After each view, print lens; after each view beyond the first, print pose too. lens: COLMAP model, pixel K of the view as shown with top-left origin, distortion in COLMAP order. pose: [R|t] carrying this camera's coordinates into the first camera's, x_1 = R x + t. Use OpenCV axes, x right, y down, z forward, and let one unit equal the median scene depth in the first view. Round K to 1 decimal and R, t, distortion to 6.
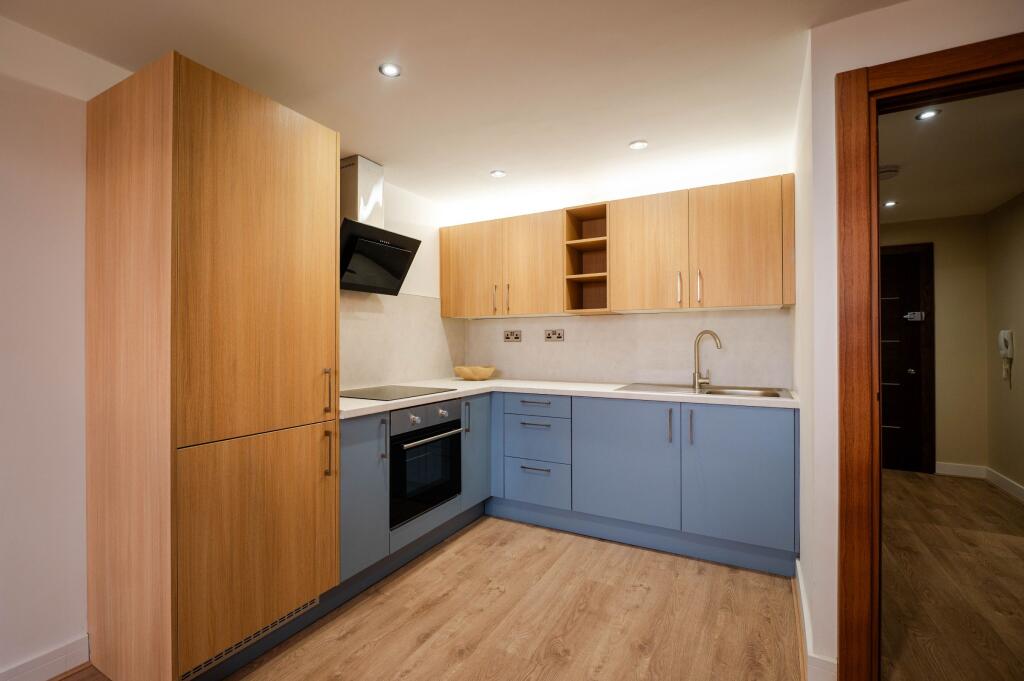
lens RADIAL K [[434.5, 0, 503.7], [0, 434.5, 341.5], [0, 0, 1]] dist [-0.015820, 0.001223]
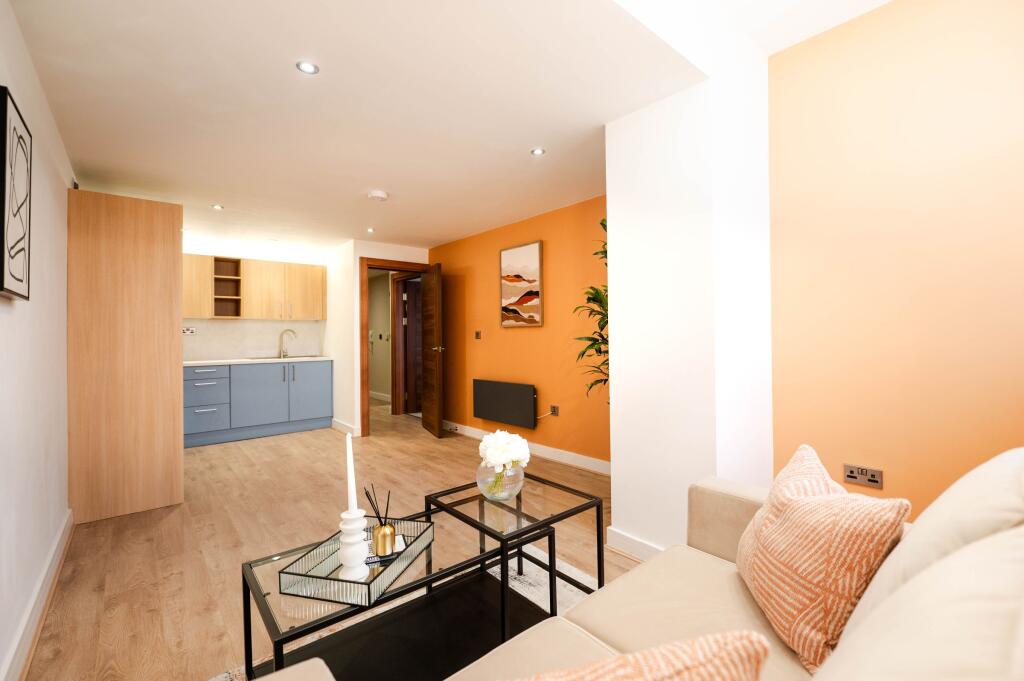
lens RADIAL K [[434.5, 0, 506.7], [0, 434.5, 335.8], [0, 0, 1]] dist [-0.015820, 0.001223]
pose [[0.329370, -0.001787, 0.944199, -1.135261], [0.004237, 0.999991, 0.000415, 0.009350], [-0.944191, 0.003864, 0.329375, -0.669789]]
